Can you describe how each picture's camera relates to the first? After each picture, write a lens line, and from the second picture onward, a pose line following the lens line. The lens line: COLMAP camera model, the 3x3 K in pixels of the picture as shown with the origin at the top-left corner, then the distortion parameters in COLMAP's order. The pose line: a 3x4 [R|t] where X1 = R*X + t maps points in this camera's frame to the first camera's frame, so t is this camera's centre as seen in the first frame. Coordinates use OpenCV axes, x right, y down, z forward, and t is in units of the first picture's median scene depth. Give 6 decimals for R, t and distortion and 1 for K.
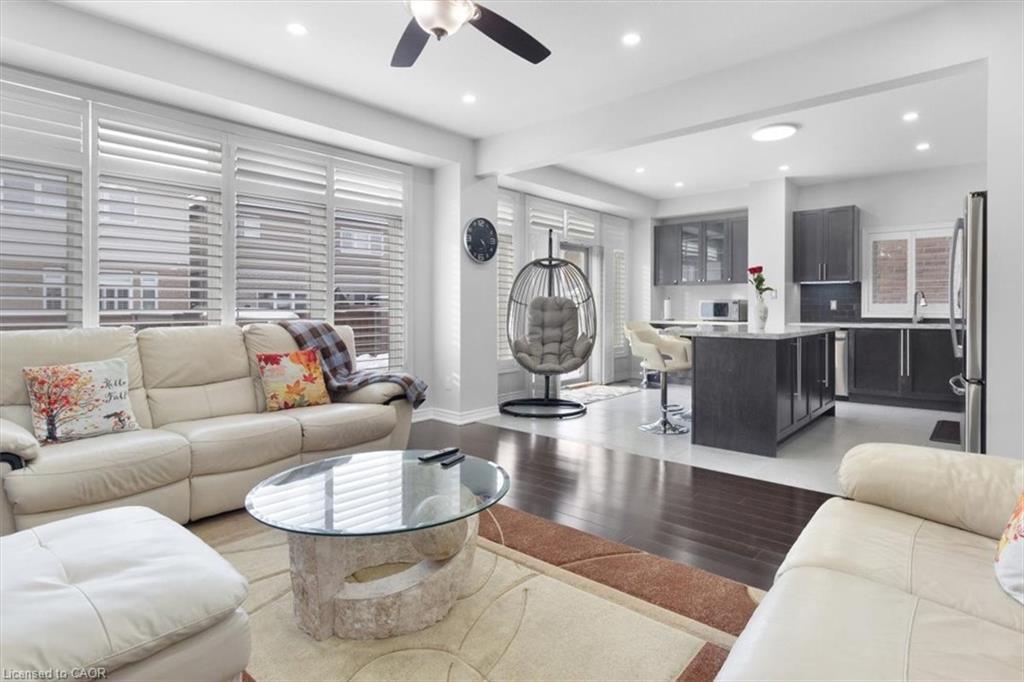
lens RADIAL K [[540.2, 0, 514.0], [0, 540.2, 309.8], [0, 0, 1]] dist [0.001047, 0.000283]
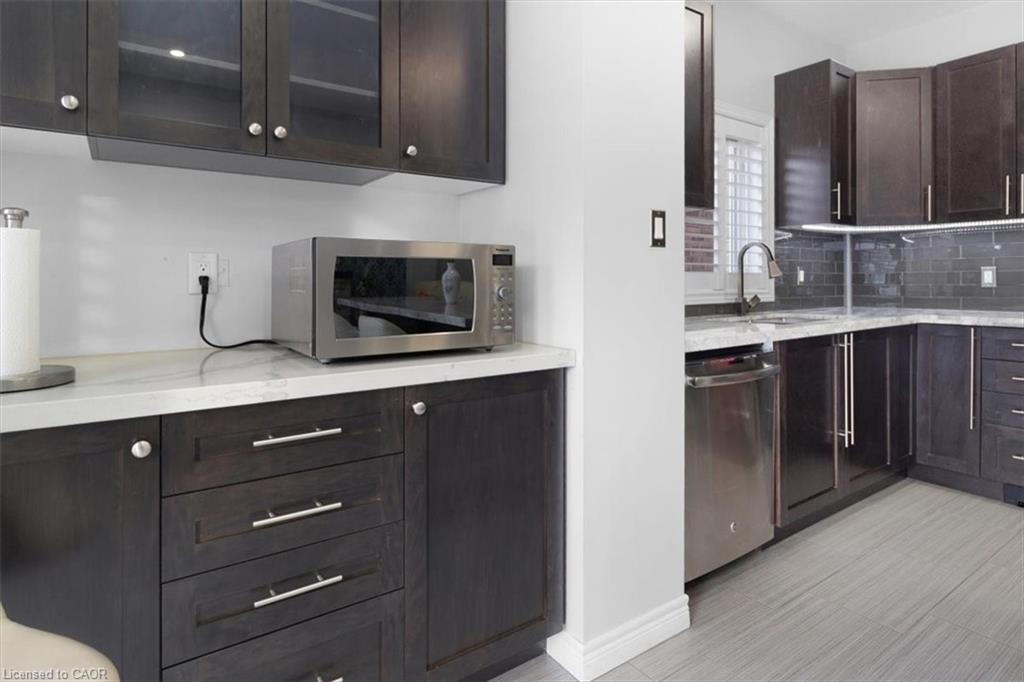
lens RADIAL K [[534.1, 0, 514.7], [0, 534.1, 279.1], [0, 0, 1]] dist [0.001172, -0.000075]
pose [[0.257906, -0.000520, 0.966170, 0.239107], [0.004538, 0.999989, -0.000673, -0.006283], [-0.966159, 0.004558, 0.257906, 1.053844]]
